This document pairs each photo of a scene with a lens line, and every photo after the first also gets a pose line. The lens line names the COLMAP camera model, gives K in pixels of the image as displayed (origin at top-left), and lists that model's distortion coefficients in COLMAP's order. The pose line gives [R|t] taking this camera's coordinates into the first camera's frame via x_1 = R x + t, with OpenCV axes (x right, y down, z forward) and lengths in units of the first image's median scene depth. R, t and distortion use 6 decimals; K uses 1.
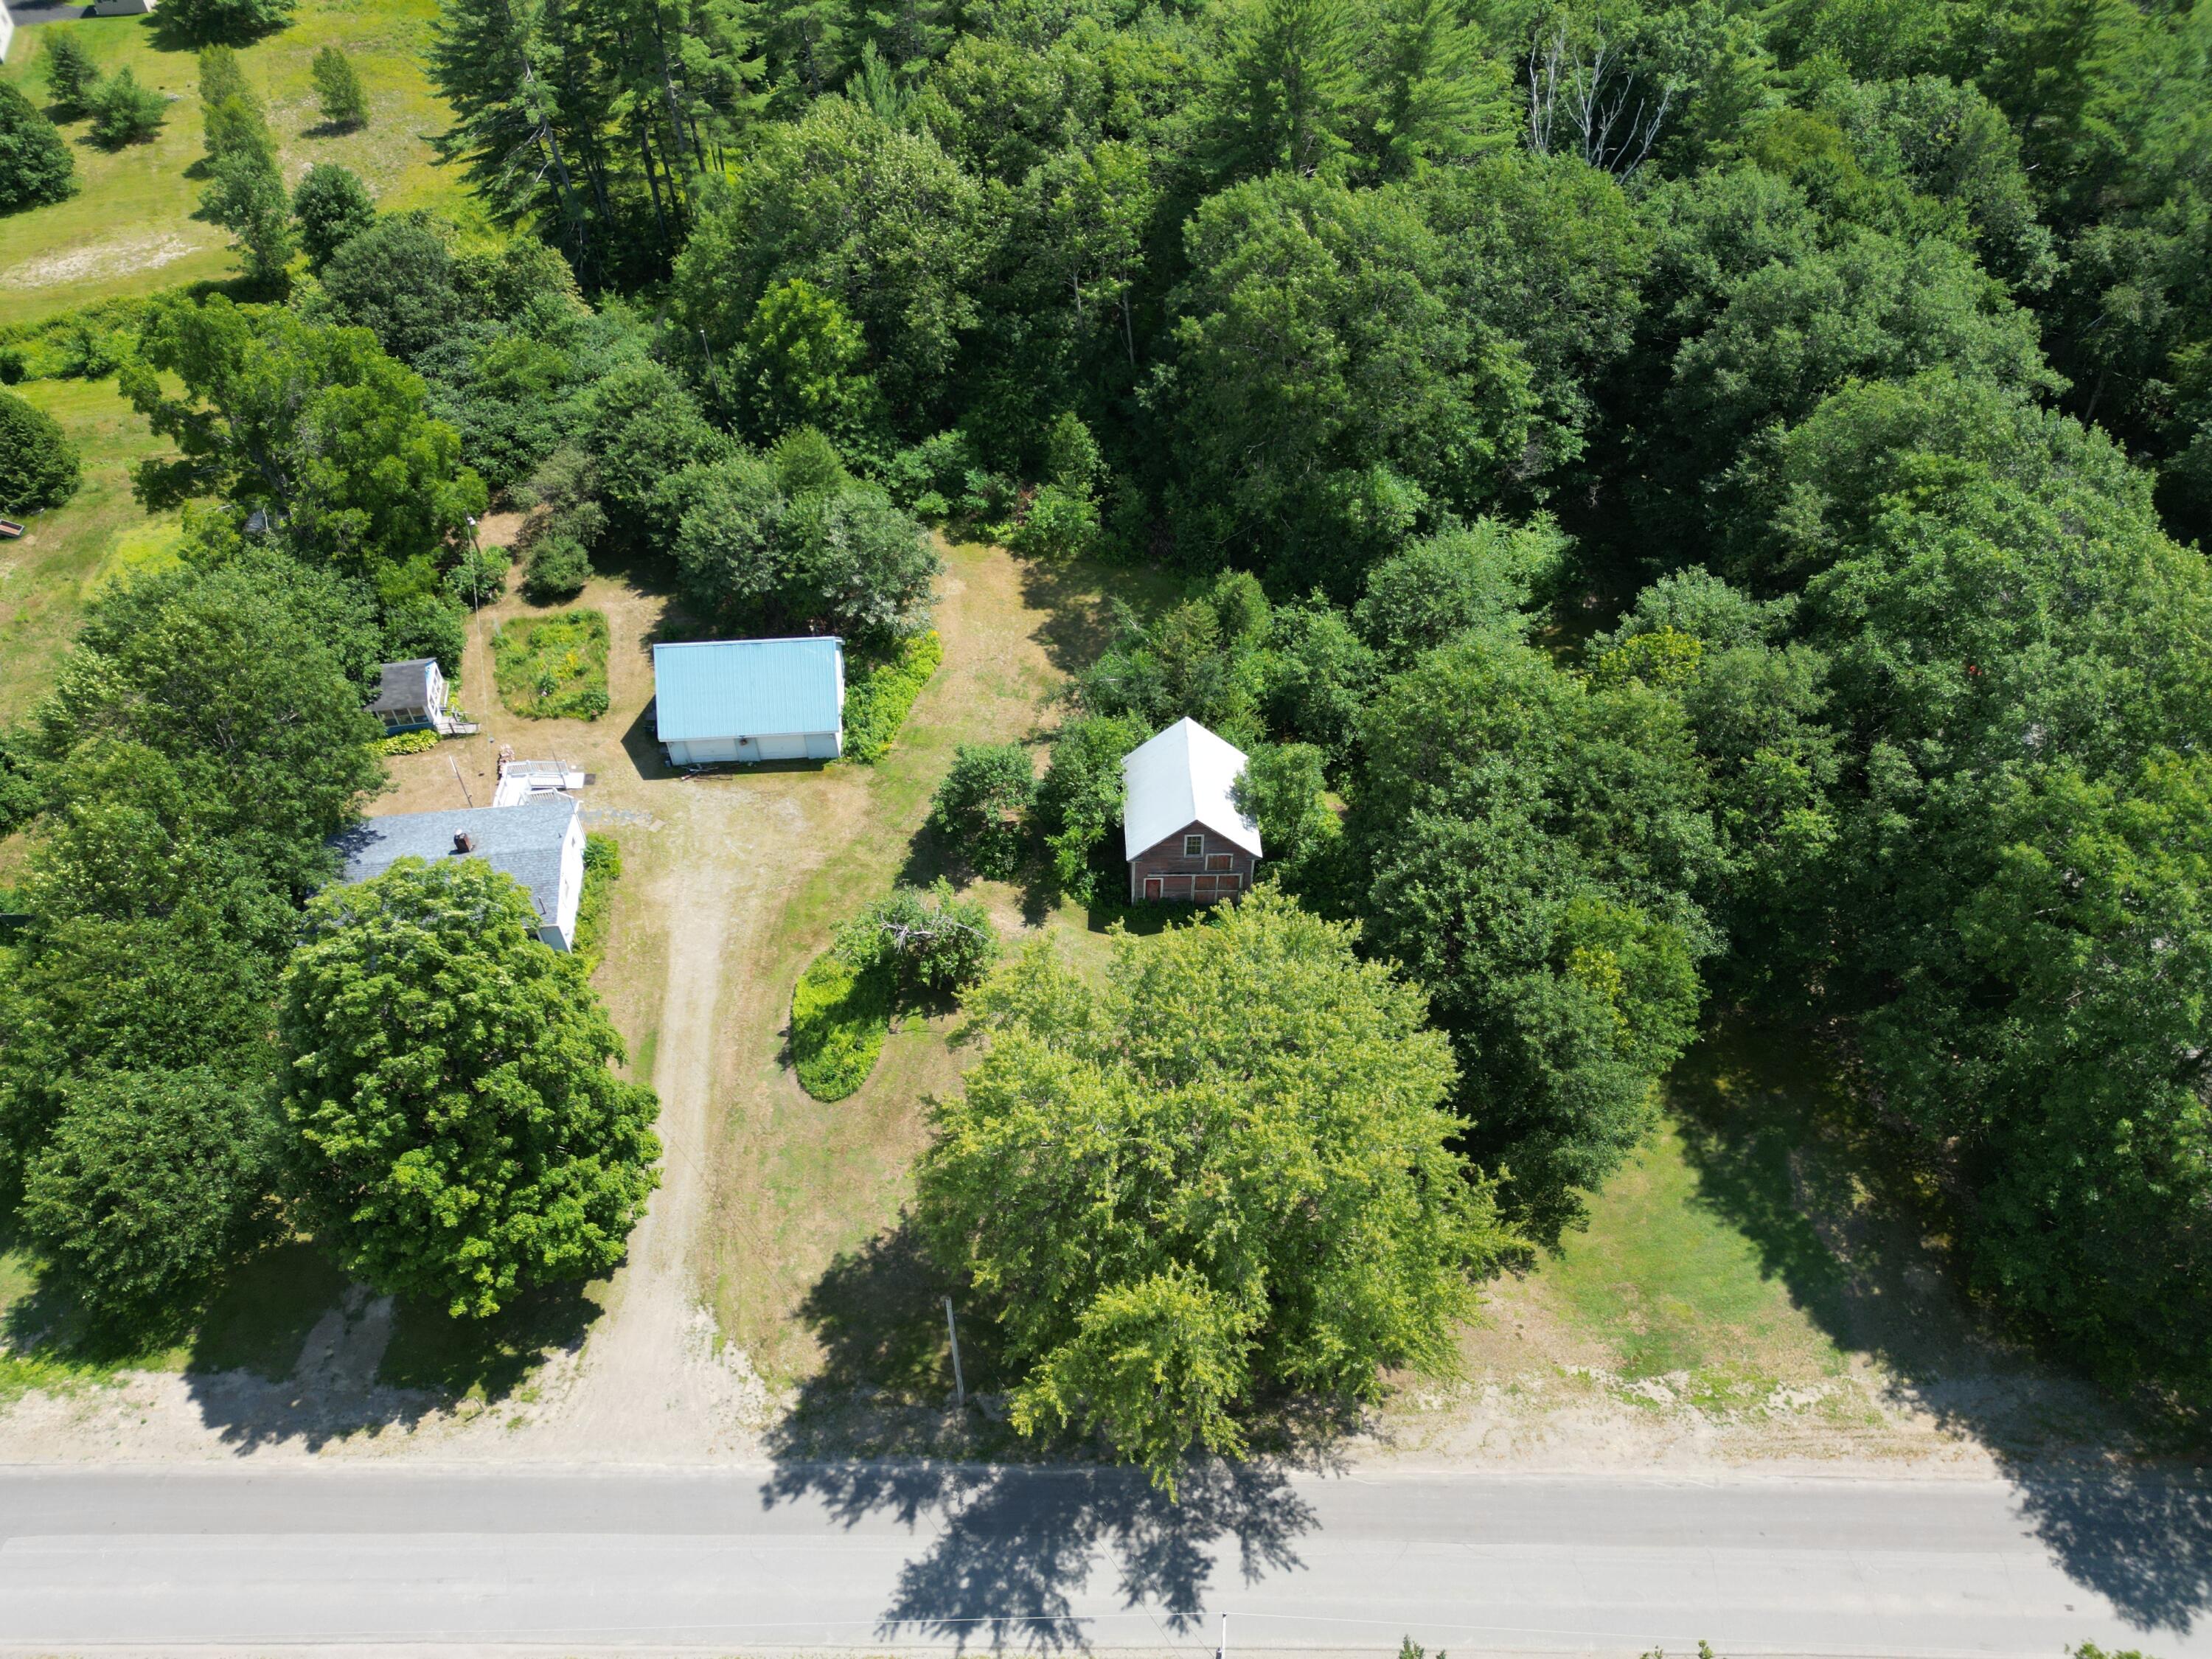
lens RADIAL K [[1512.5, 0, 1096.4], [0, 1512.5, 794.6], [0, 0, 1]] dist [0.133331, -0.184831]
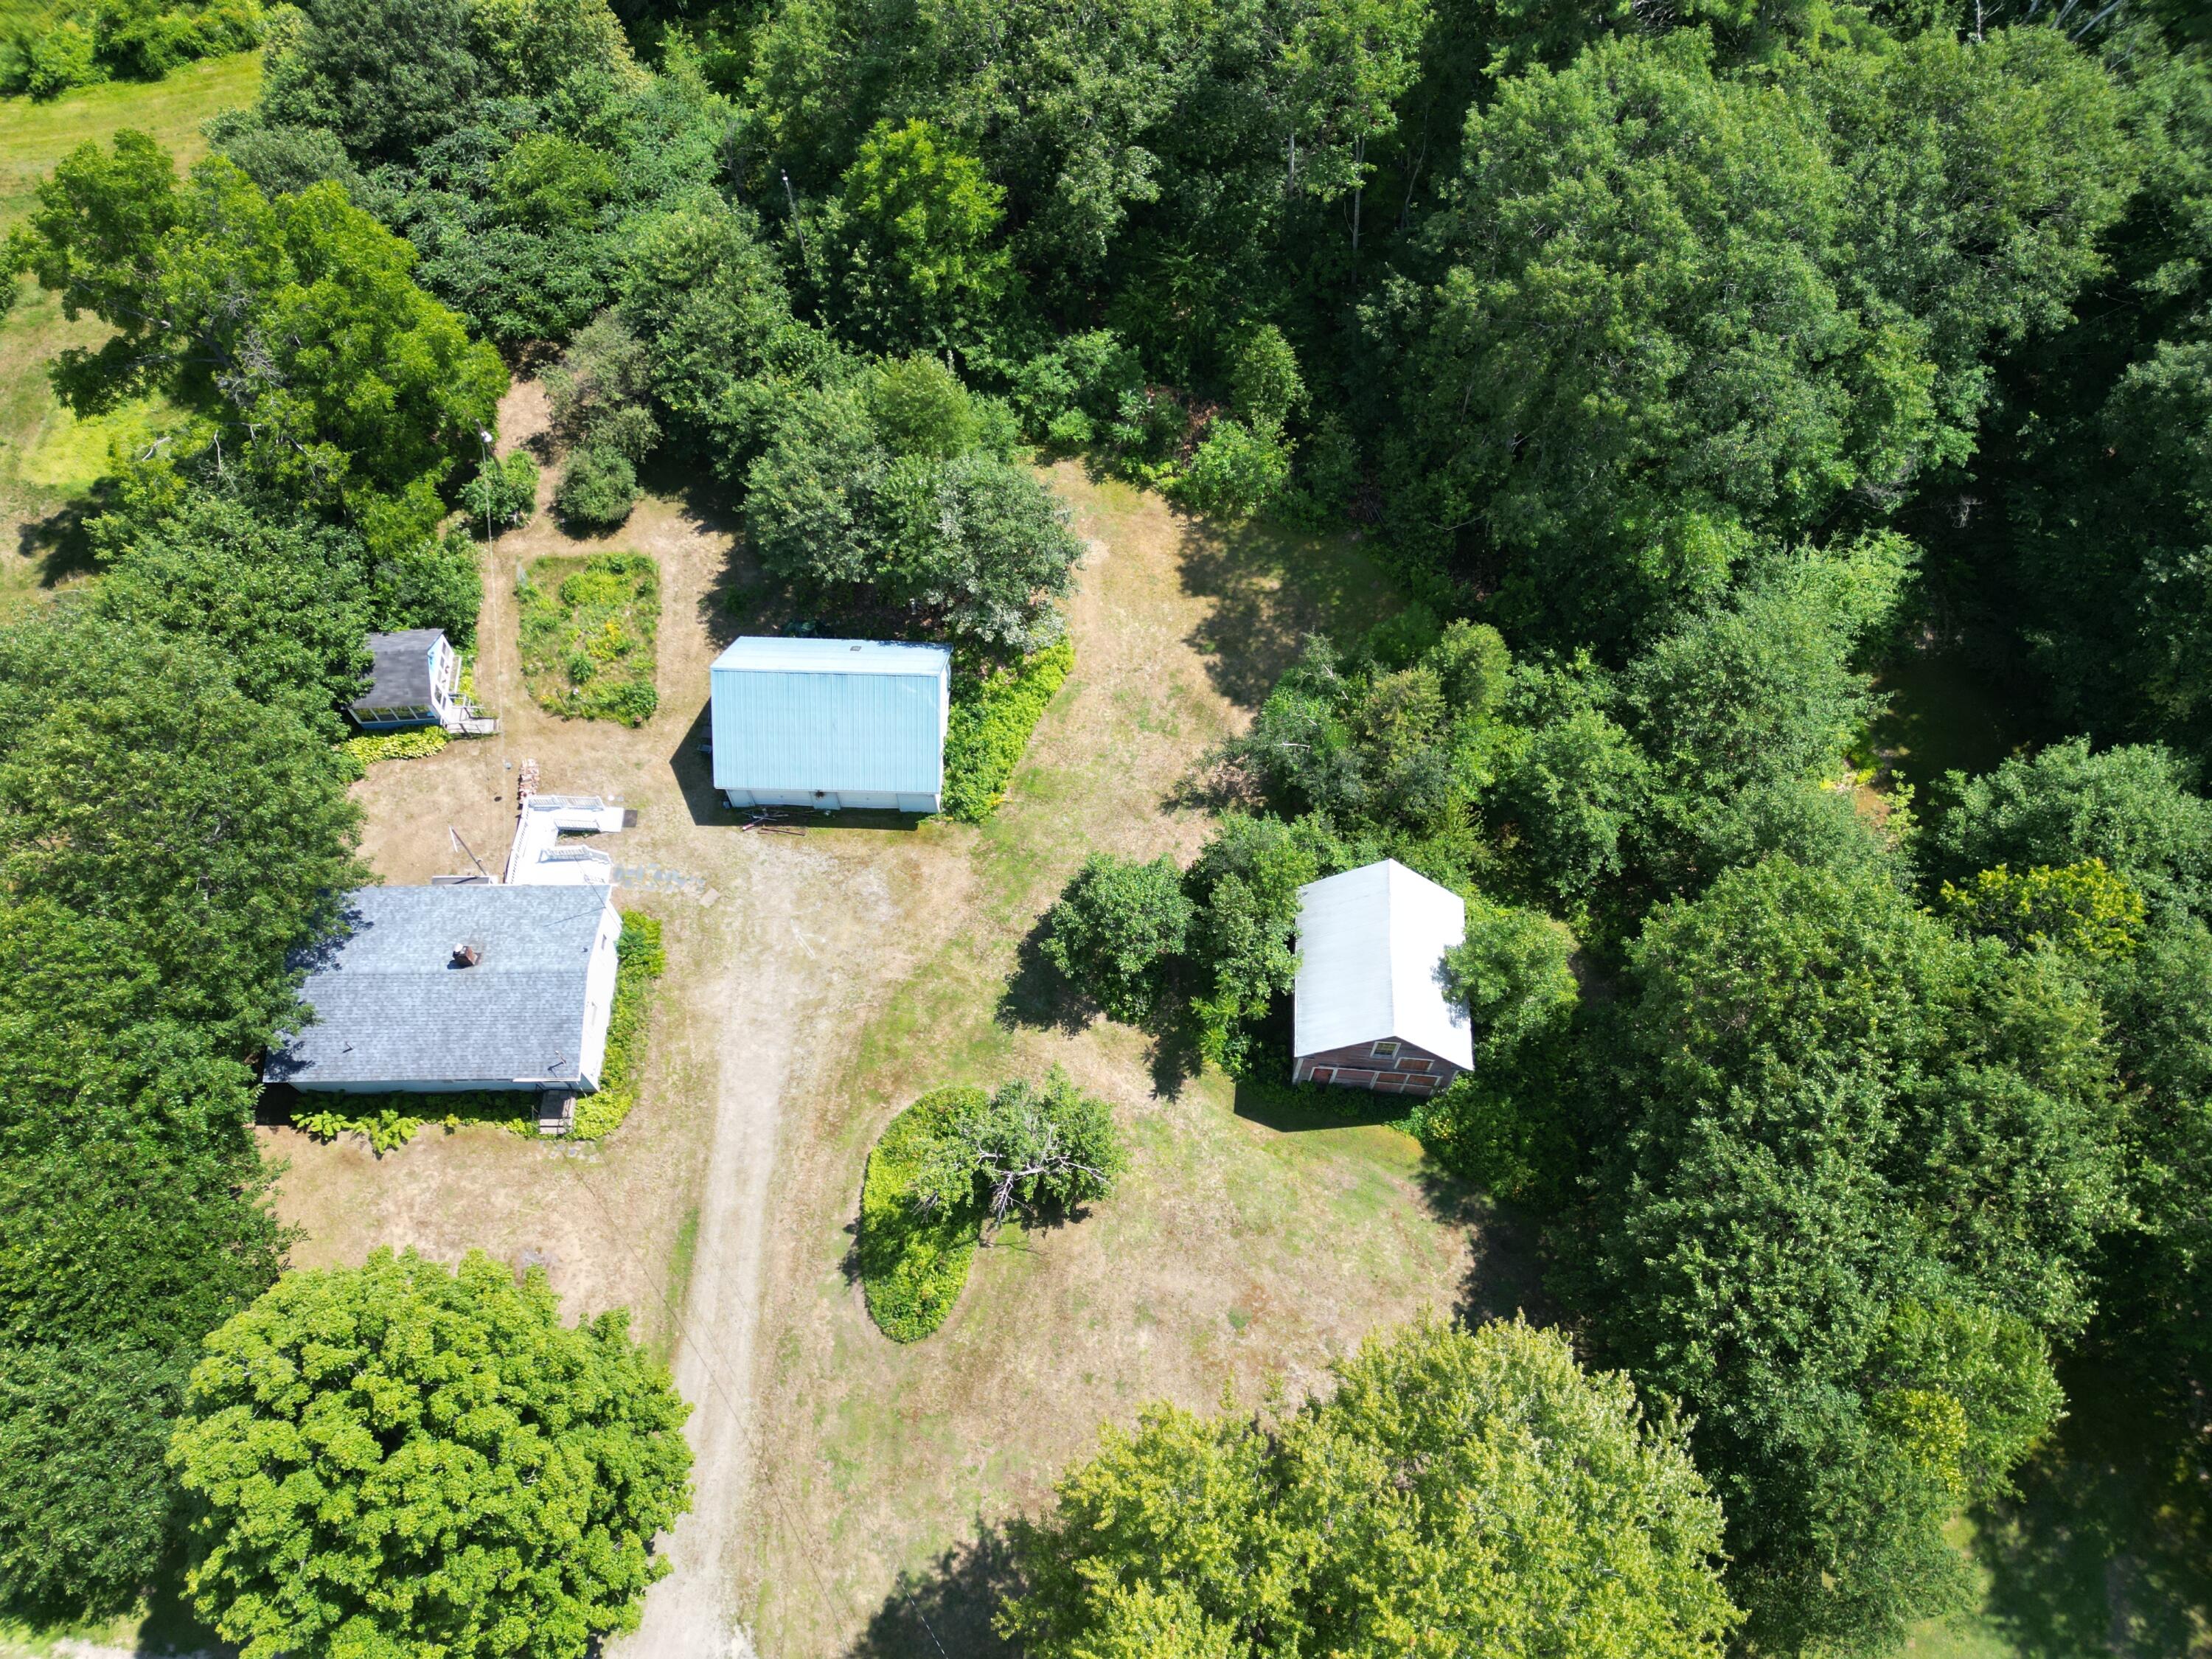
lens RADIAL K [[1529.4, 0, 1106.0], [0, 1529.4, 829.5], [0, 0, 1]] dist [0.116234, -0.141976]
pose [[0.994901, 0.091733, -0.041908, -0.045757], [-0.077755, 0.962326, 0.260542, -0.227136], [0.064230, -0.255955, 0.964552, 0.223684]]
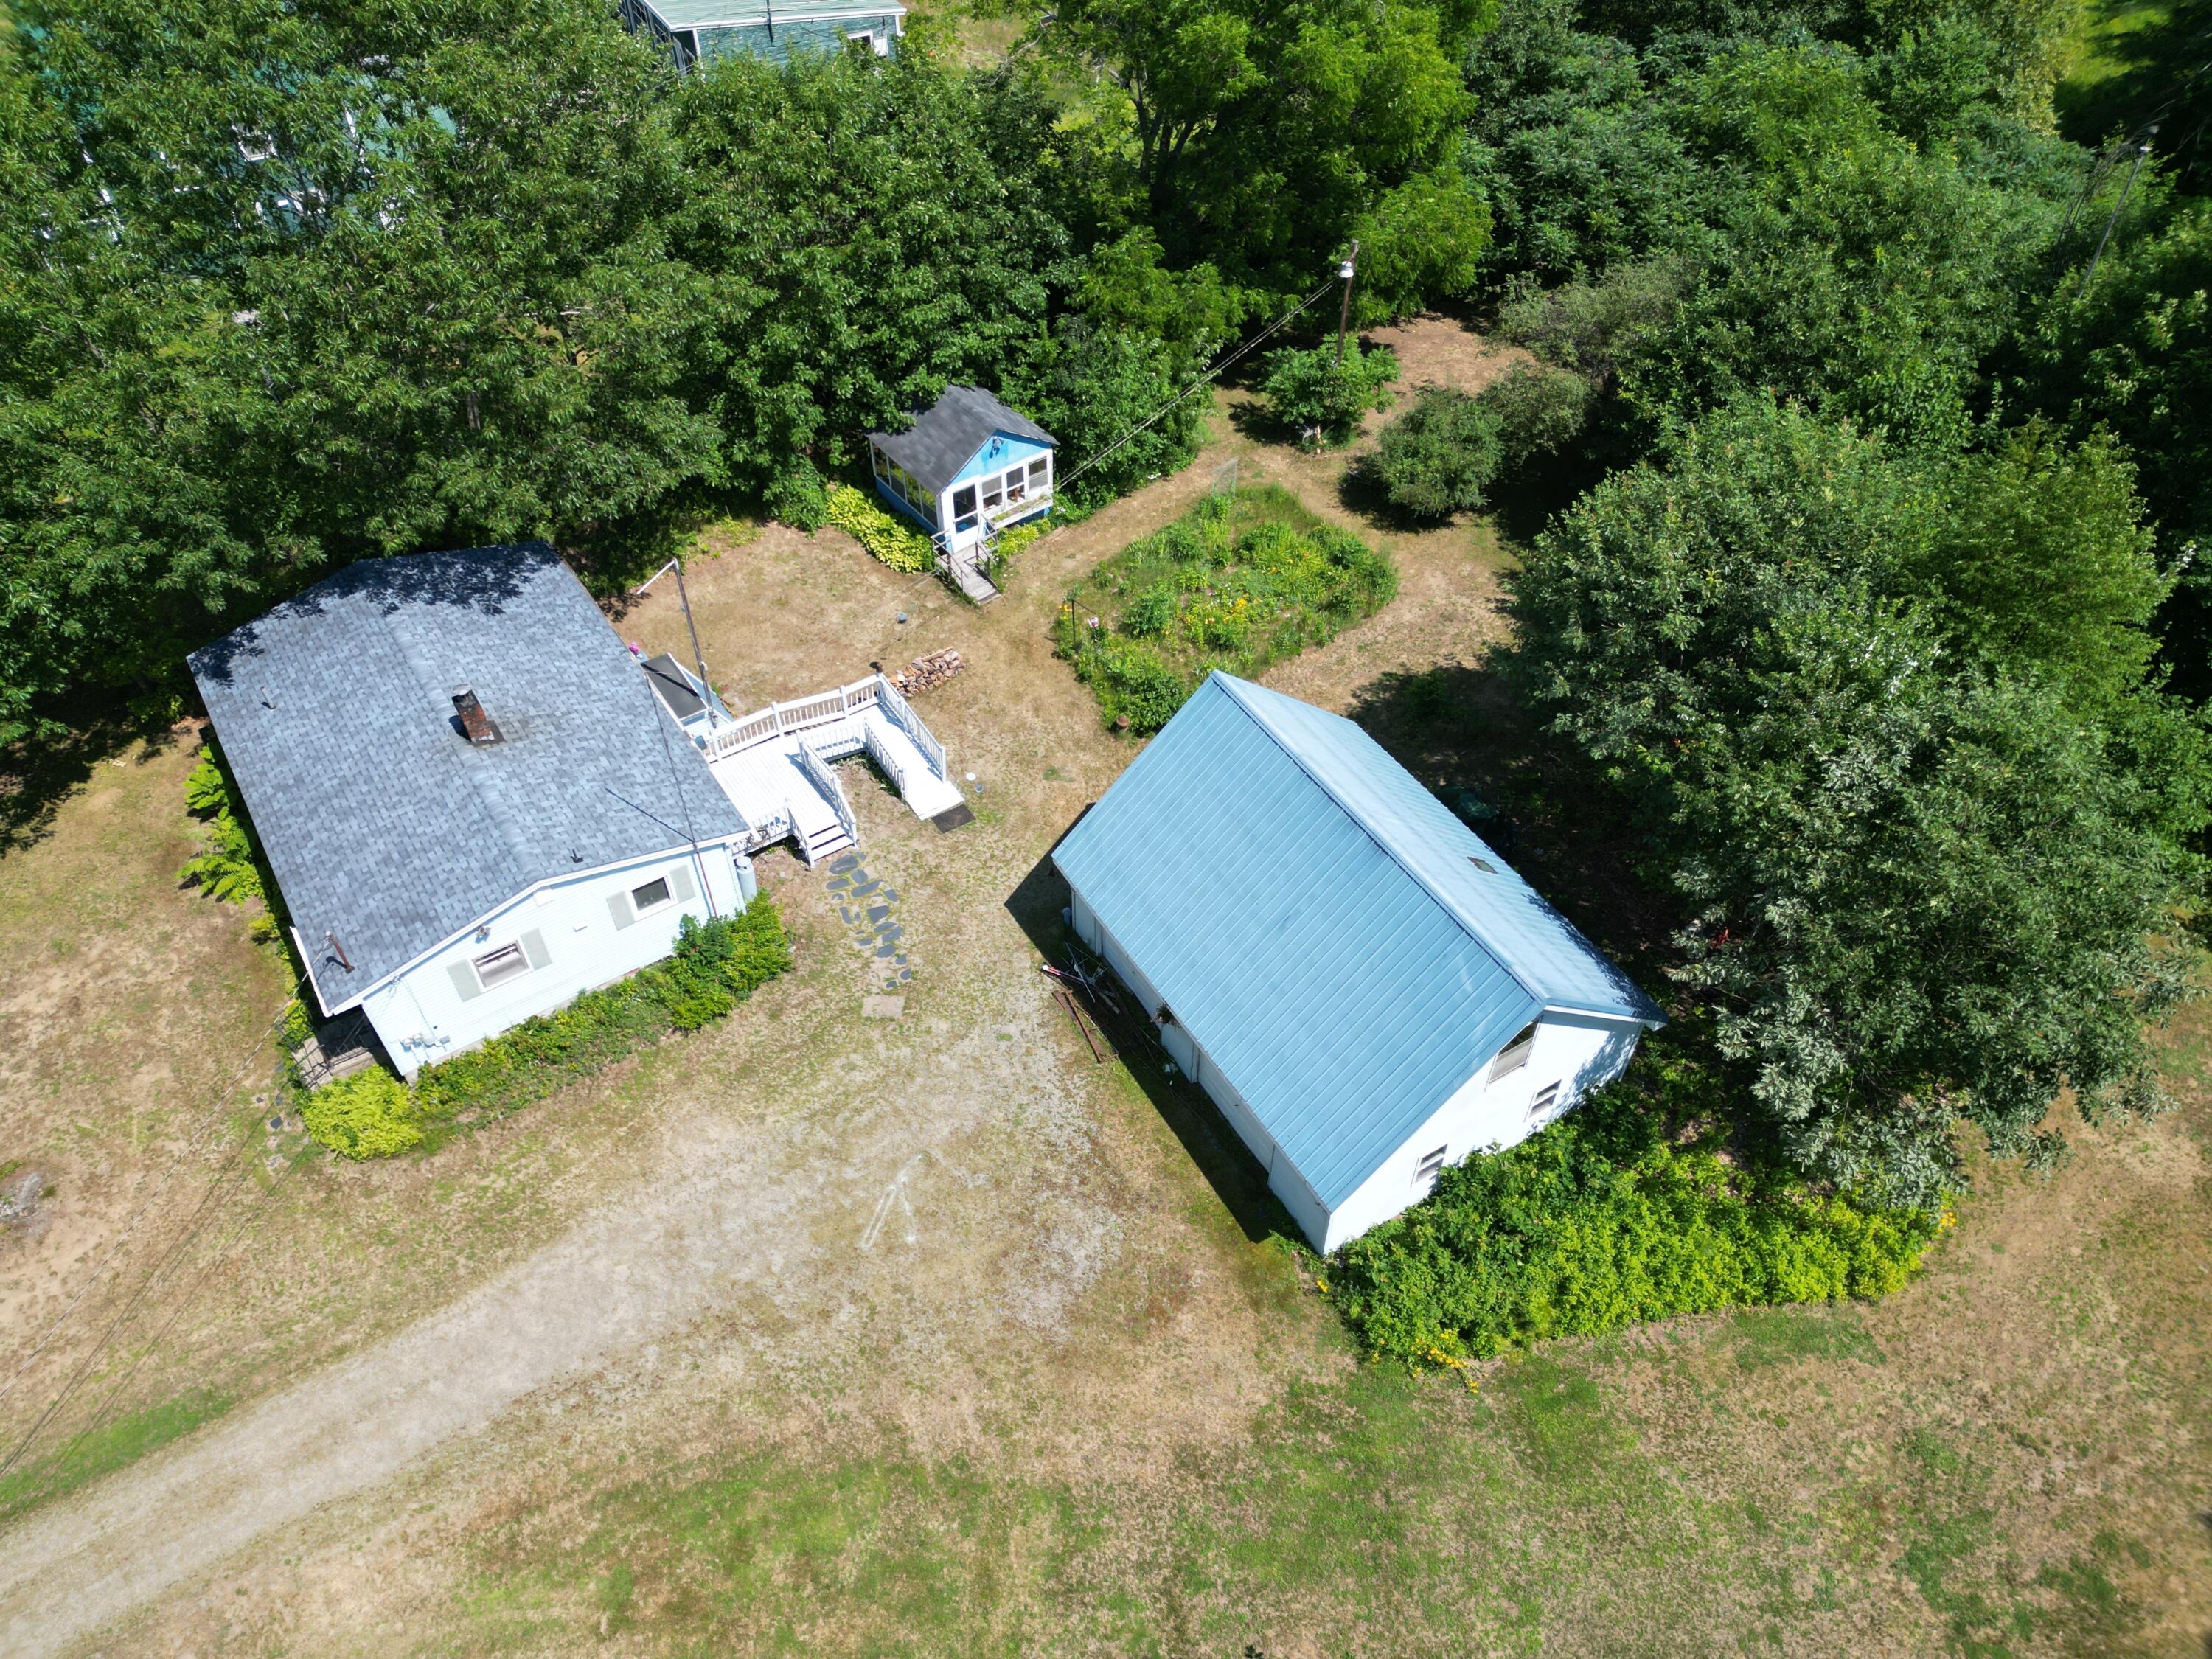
lens RADIAL K [[1528.7, 0, 1106.0], [0, 1528.7, 829.5], [0, 0, 1]] dist [0.088951, -0.112777]
pose [[0.459337, 0.655651, -0.599275, -0.049159], [-0.637196, 0.713262, 0.291957, -0.155165], [0.618862, 0.247749, 0.745406, 0.682574]]
